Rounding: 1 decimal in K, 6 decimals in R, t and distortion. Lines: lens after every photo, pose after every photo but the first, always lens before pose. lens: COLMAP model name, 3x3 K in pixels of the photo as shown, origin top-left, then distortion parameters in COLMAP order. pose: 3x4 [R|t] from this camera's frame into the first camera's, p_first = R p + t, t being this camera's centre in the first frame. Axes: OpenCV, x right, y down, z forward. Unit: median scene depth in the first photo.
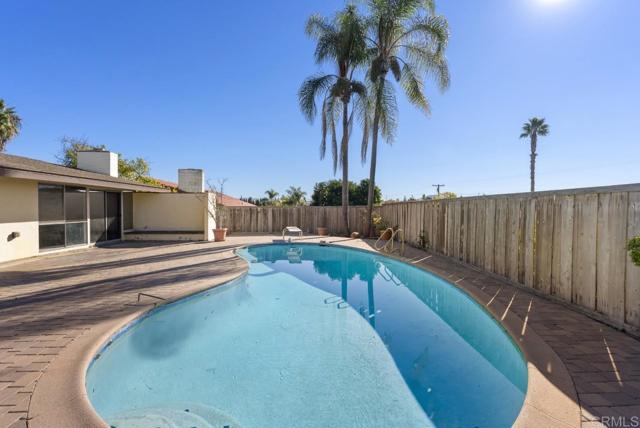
lens RADIAL K [[293.1, 0, 323.9], [0, 293.1, 211.2], [0, 0, 1]] dist [-0.002573, -0.000376]
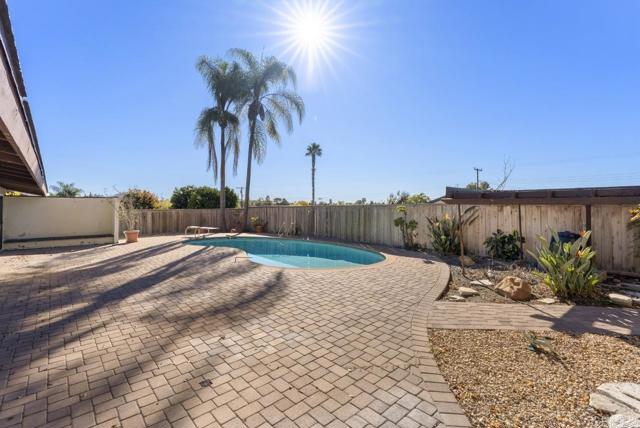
lens RADIAL K [[293.1, 0, 323.9], [0, 293.1, 211.2], [0, 0, 1]] dist [-0.002573, -0.000376]
pose [[0.763804, -0.014937, 0.645275, -0.450220], [0.013480, 0.999883, 0.007189, -0.011718], [-0.645307, 0.003208, 0.763916, -0.279705]]
